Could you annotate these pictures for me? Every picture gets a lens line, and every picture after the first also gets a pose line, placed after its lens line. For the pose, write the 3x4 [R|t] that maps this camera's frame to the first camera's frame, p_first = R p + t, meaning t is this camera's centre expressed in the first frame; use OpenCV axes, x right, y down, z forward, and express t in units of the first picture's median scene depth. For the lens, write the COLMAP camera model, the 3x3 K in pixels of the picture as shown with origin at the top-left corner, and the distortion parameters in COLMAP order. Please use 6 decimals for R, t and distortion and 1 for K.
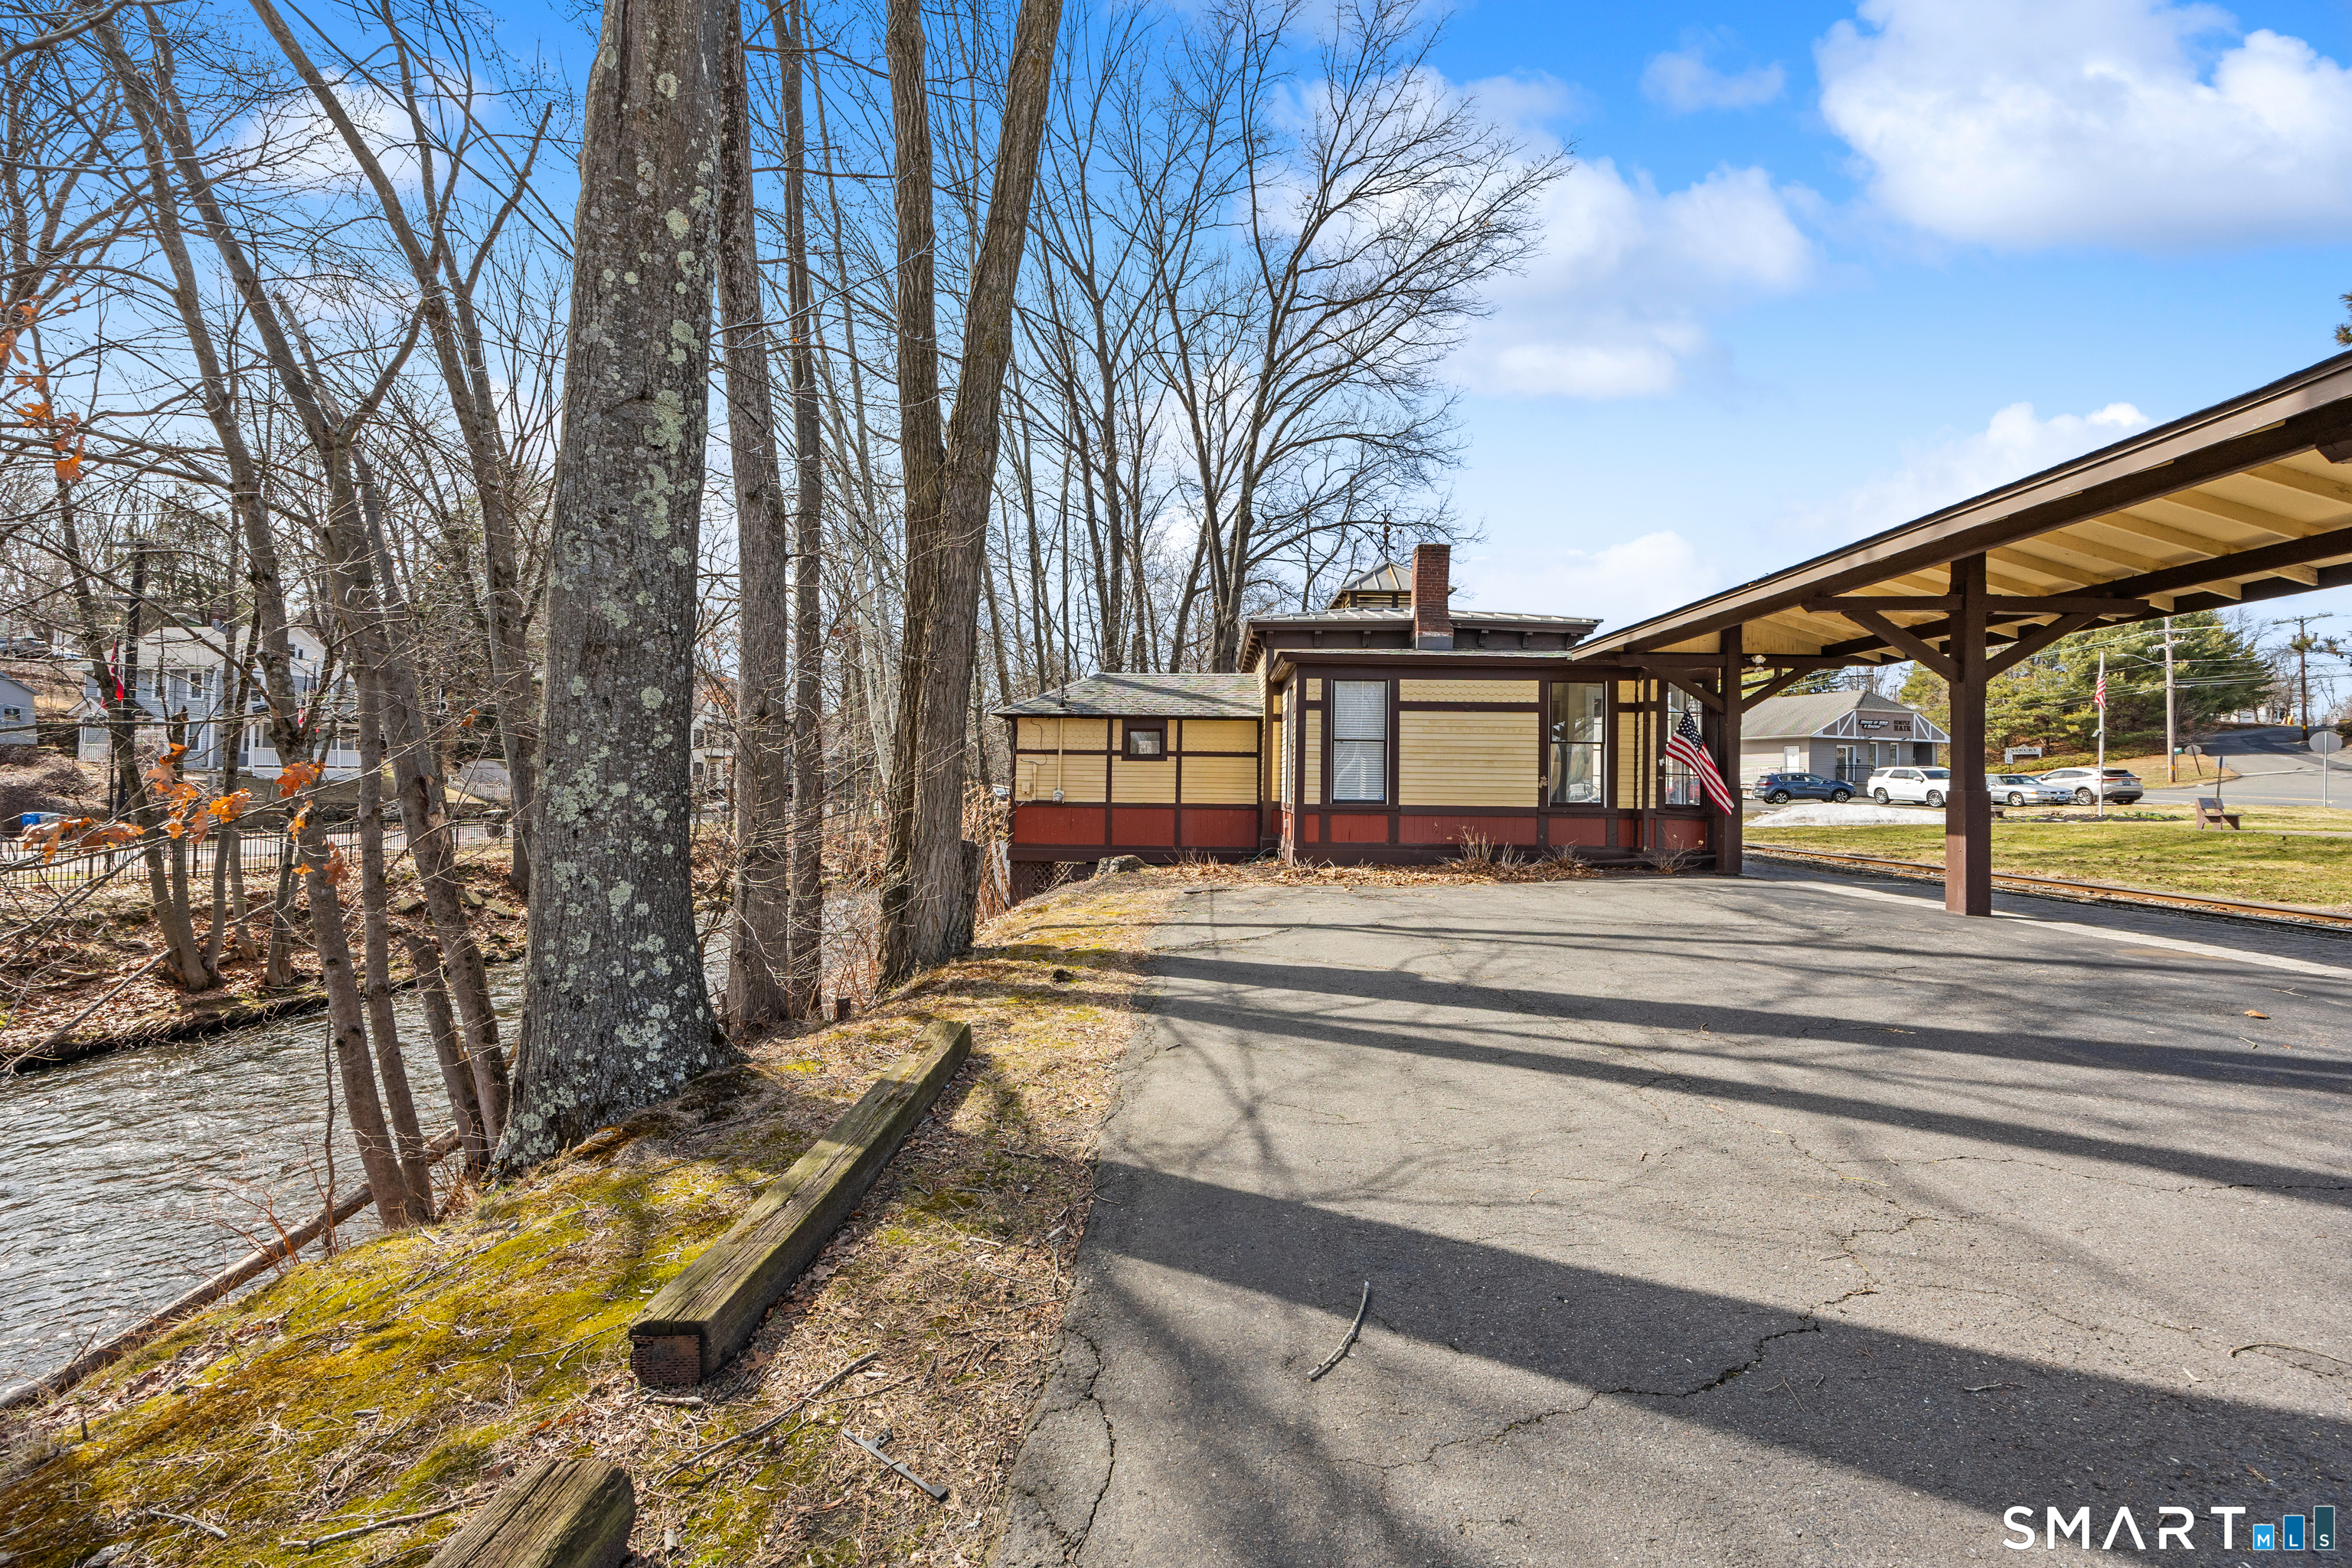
lens RADIAL K [[940.9, 0, 1176.0], [0, 940.9, 784.0], [0, 0, 1]] dist [0.001085, 0.000175]
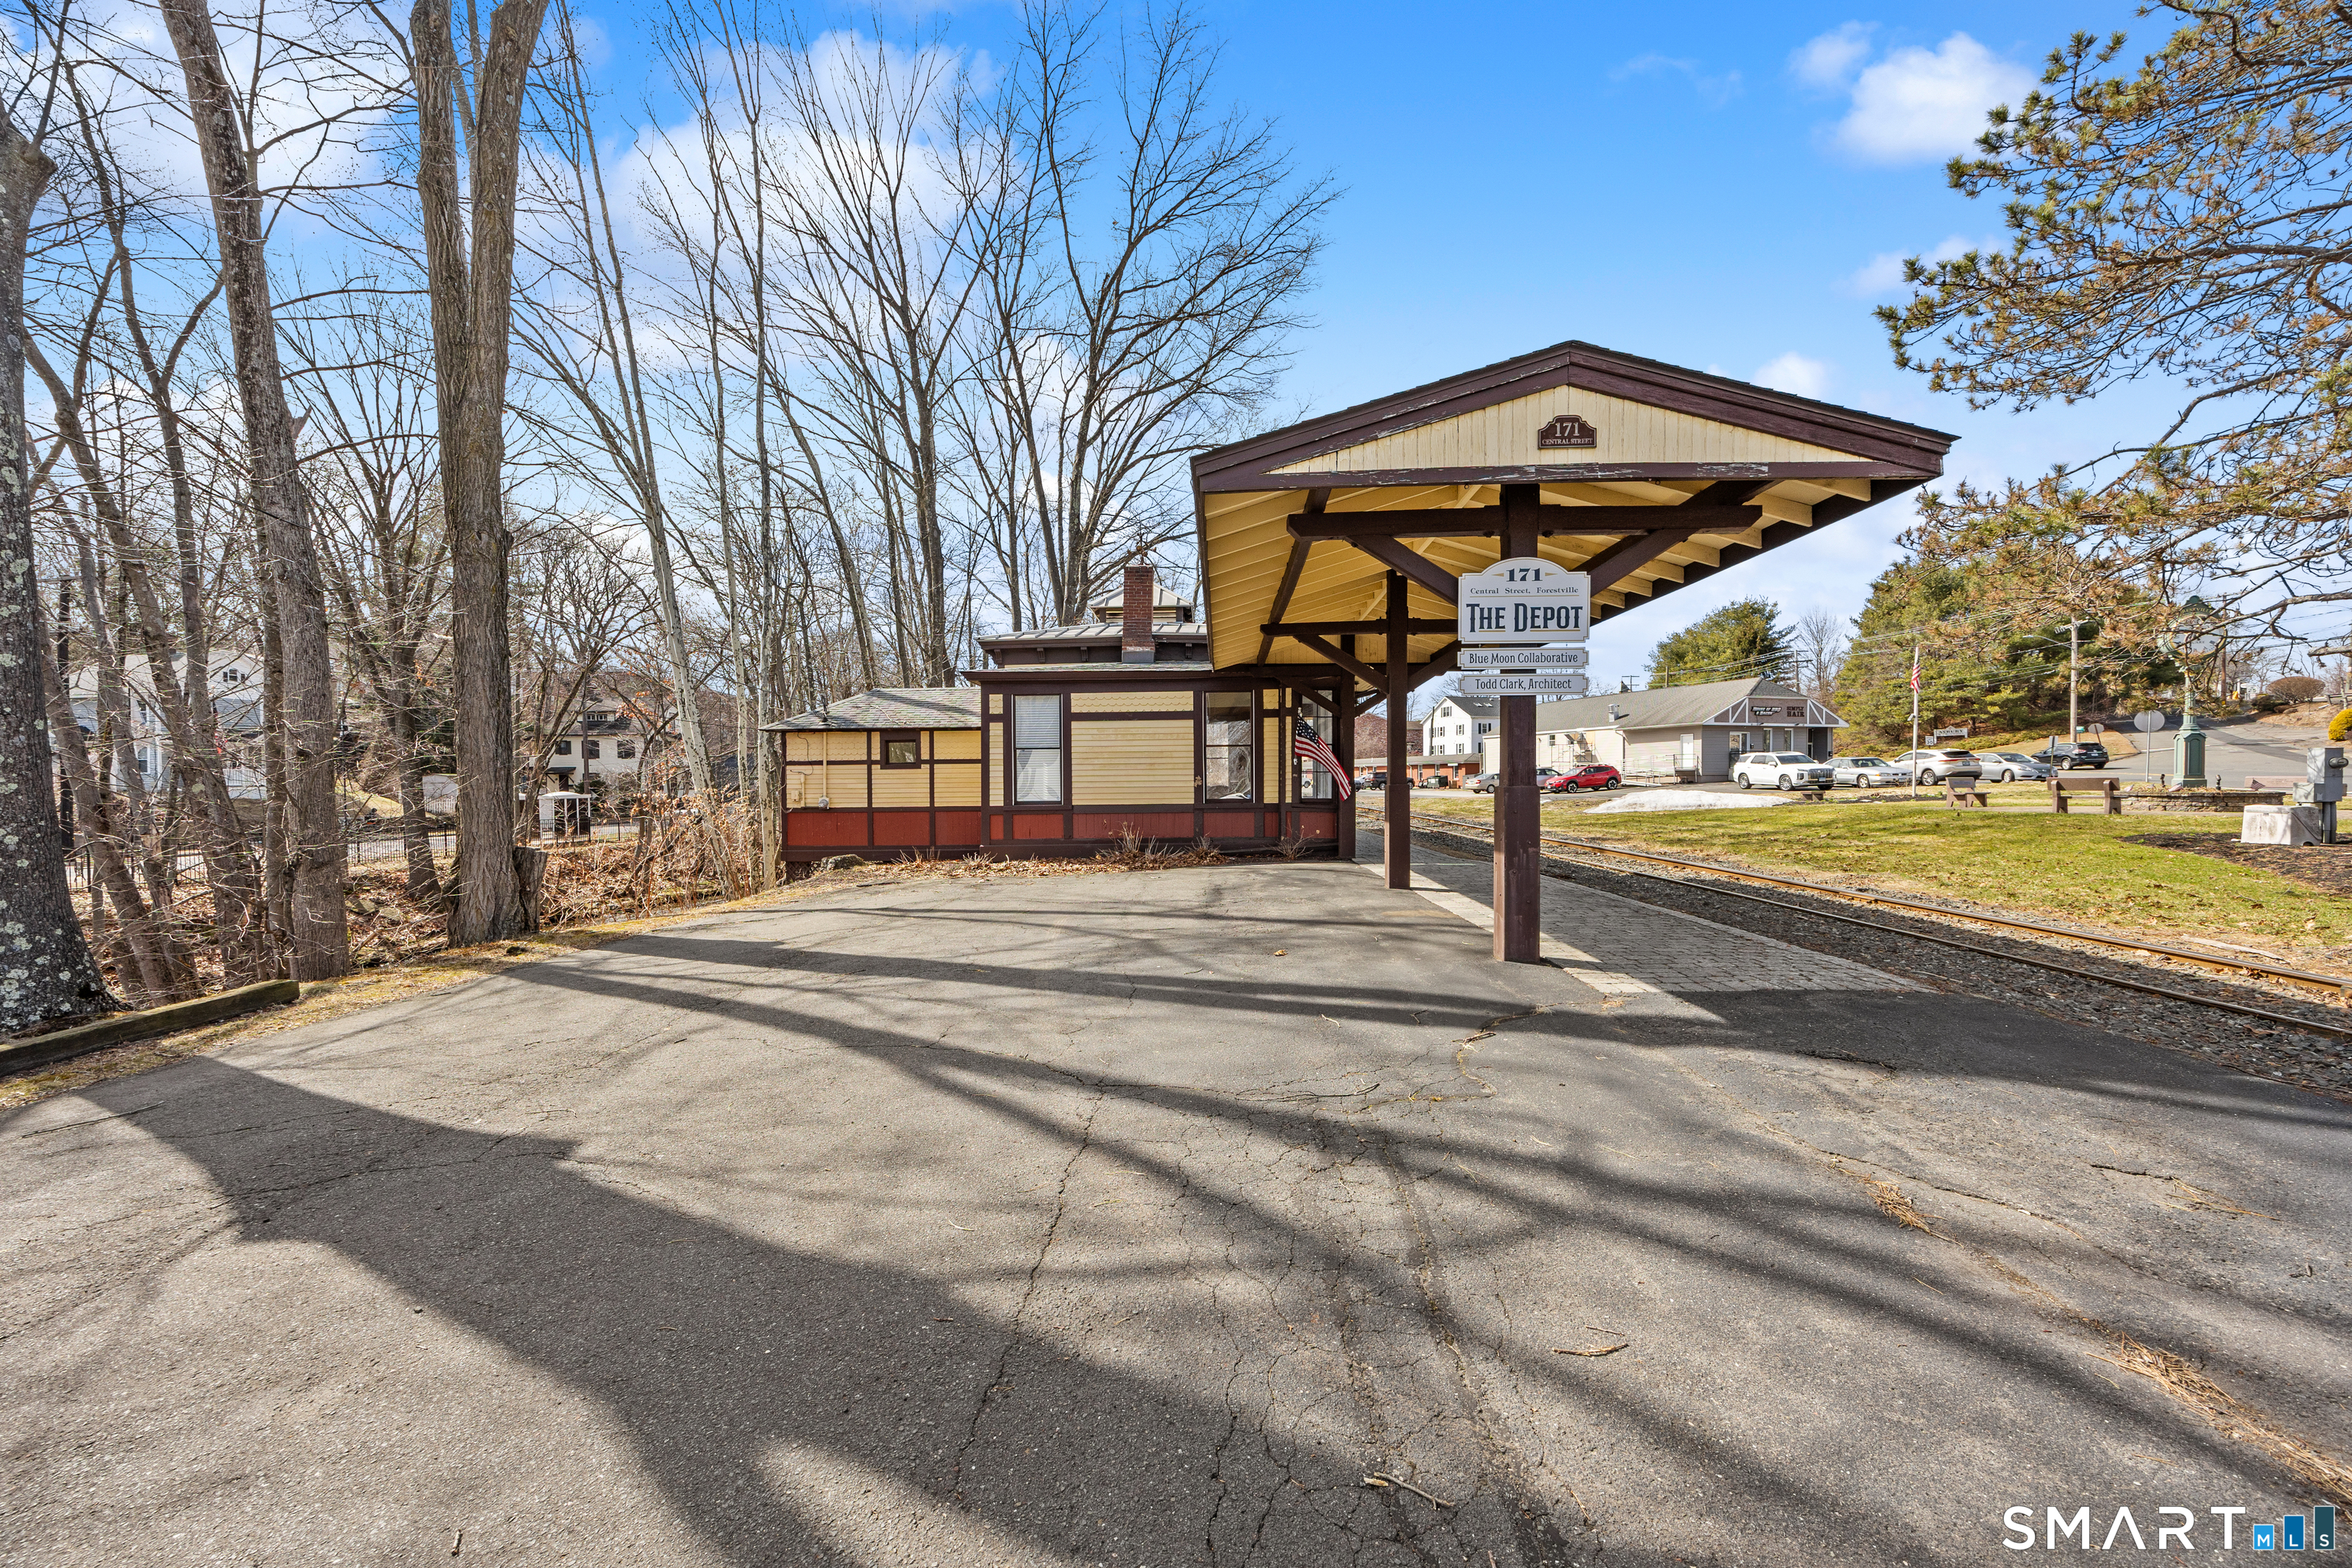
lens RADIAL K [[937.0, 0, 1185.5], [0, 937.0, 826.9], [0, 0, 1]] dist [-0.006192, 0.000042]
pose [[0.999682, -0.022542, -0.011282, 0.312142], [0.023065, 0.998551, 0.048617, -0.002350], [0.010169, -0.048861, 0.998754, -0.100091]]
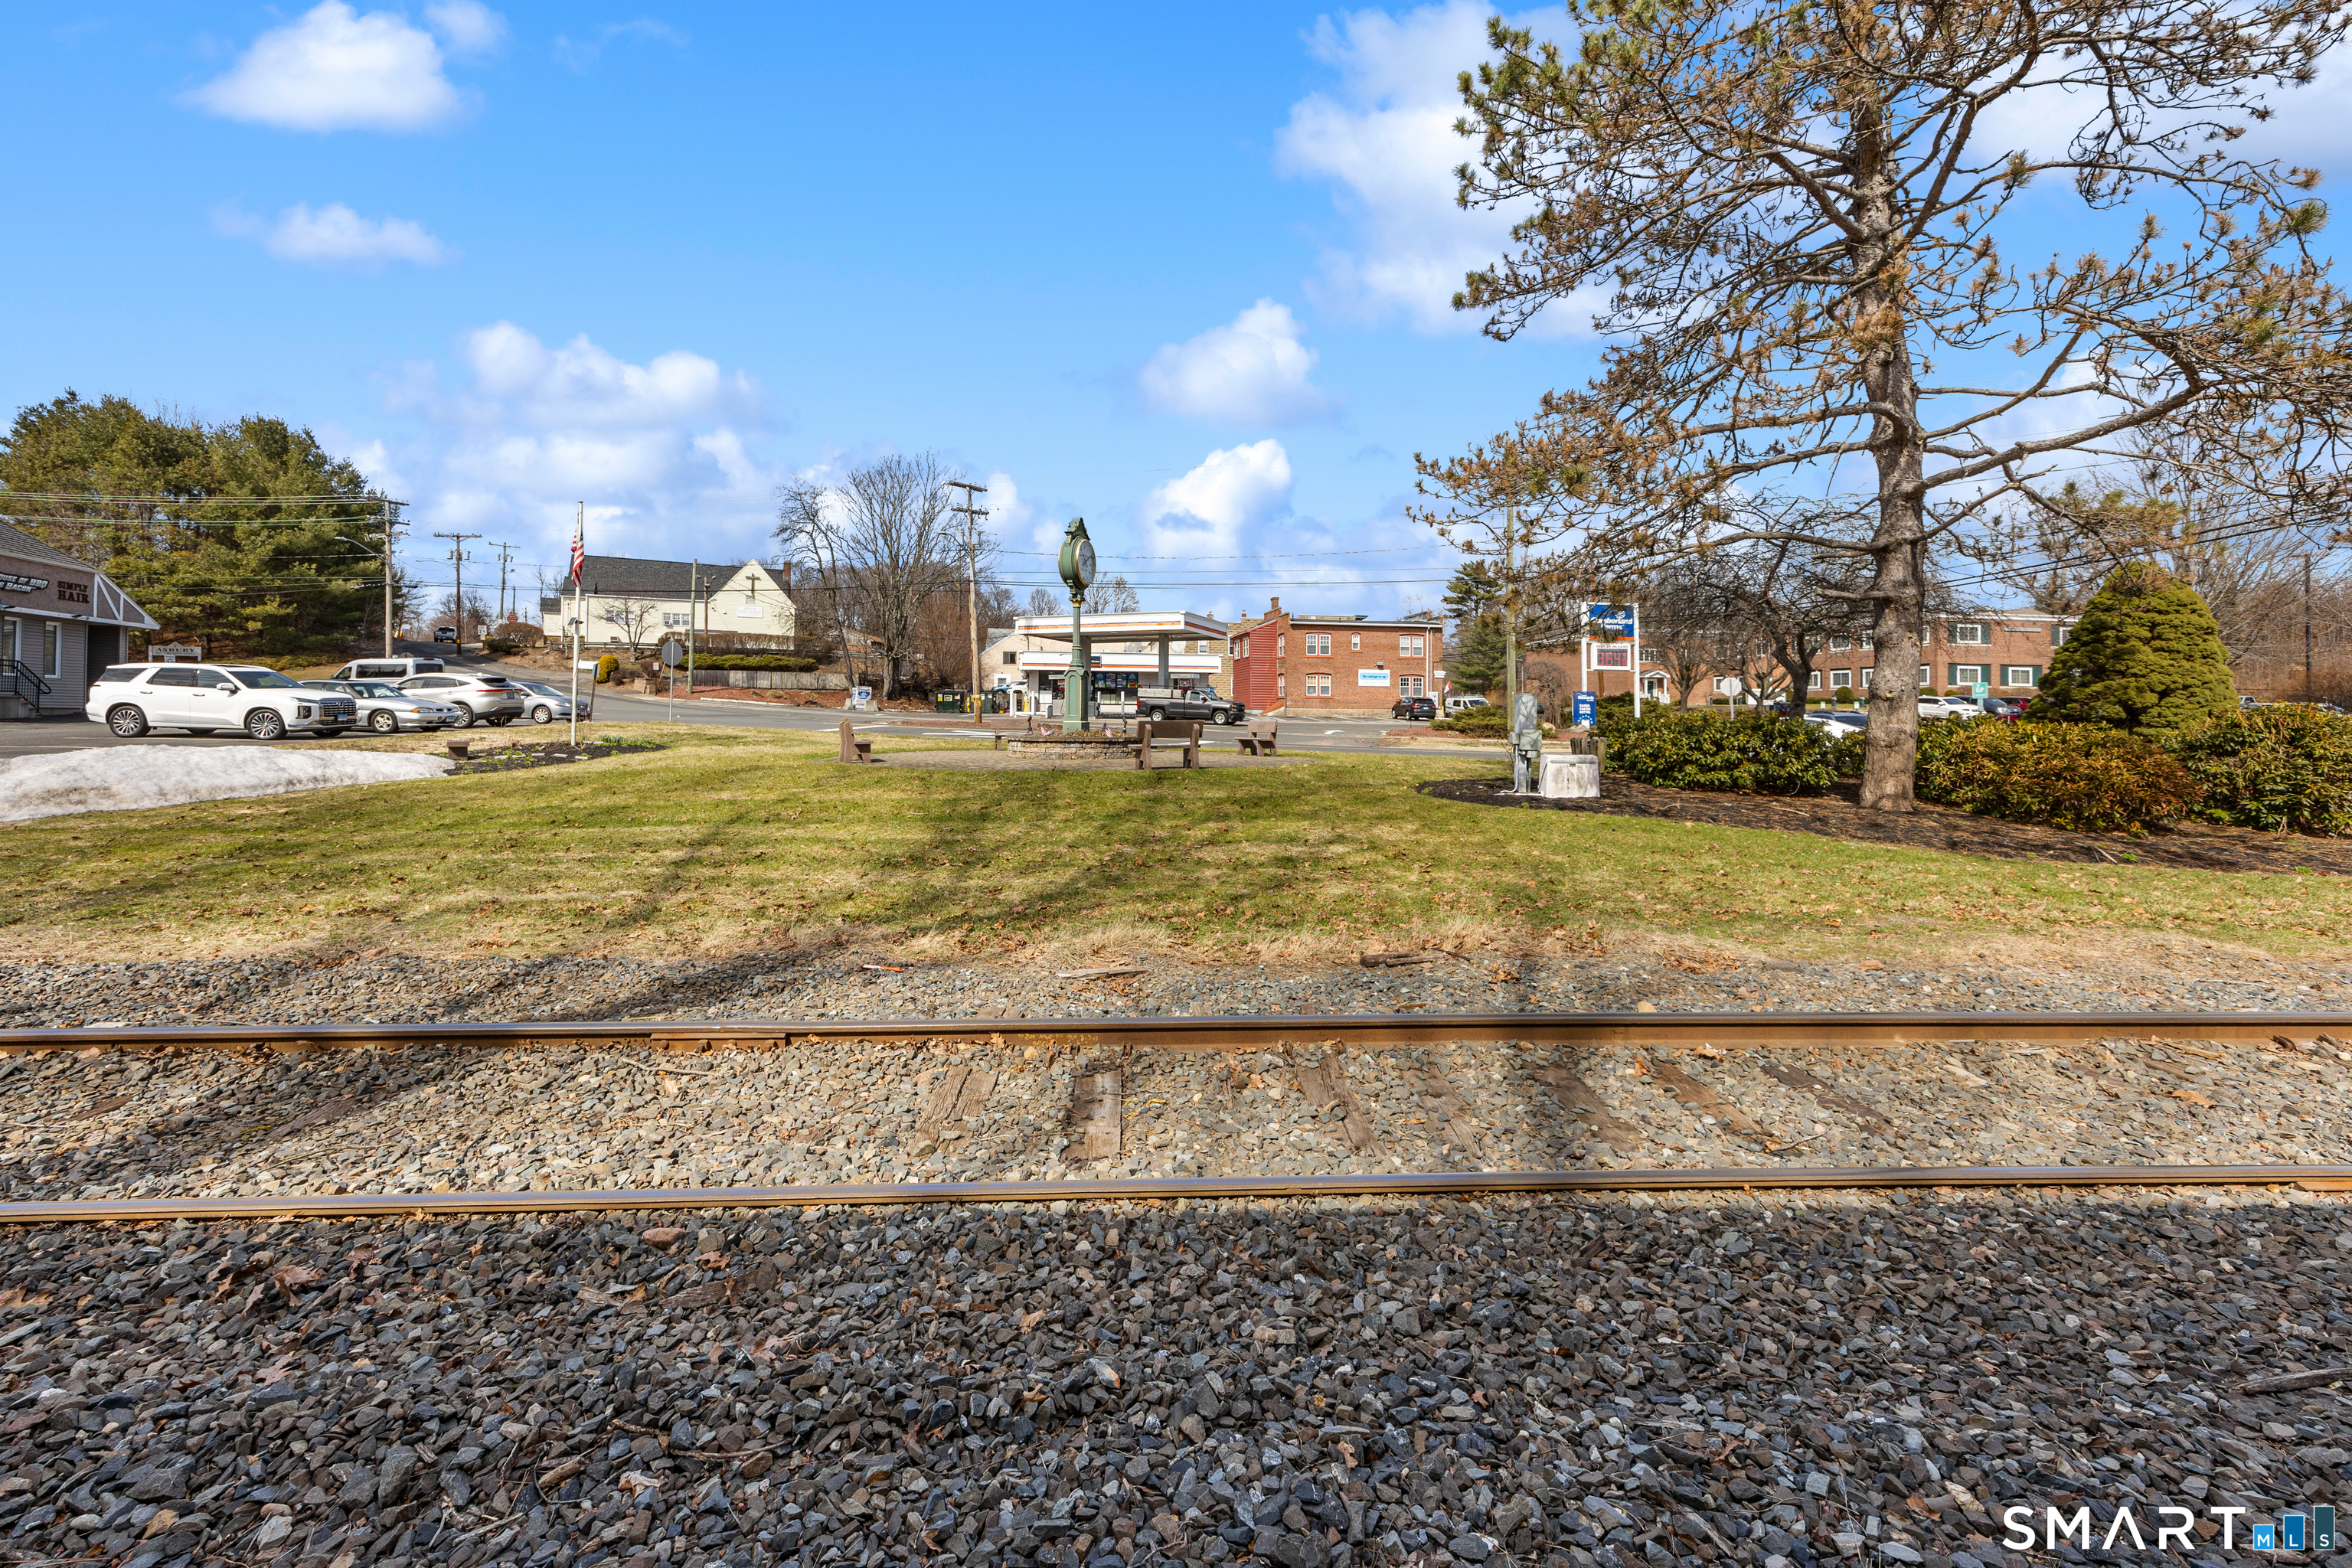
lens RADIAL K [[920.0, 0, 1174.2], [0, 920.0, 707.3], [0, 0, 1]] dist [-0.000002, -0.000004]
pose [[-0.064585, -0.009844, 0.997864, 0.527156], [-0.002189, 0.999950, 0.009723, -0.000726], [-0.997910, -0.001557, -0.064603, 1.085700]]
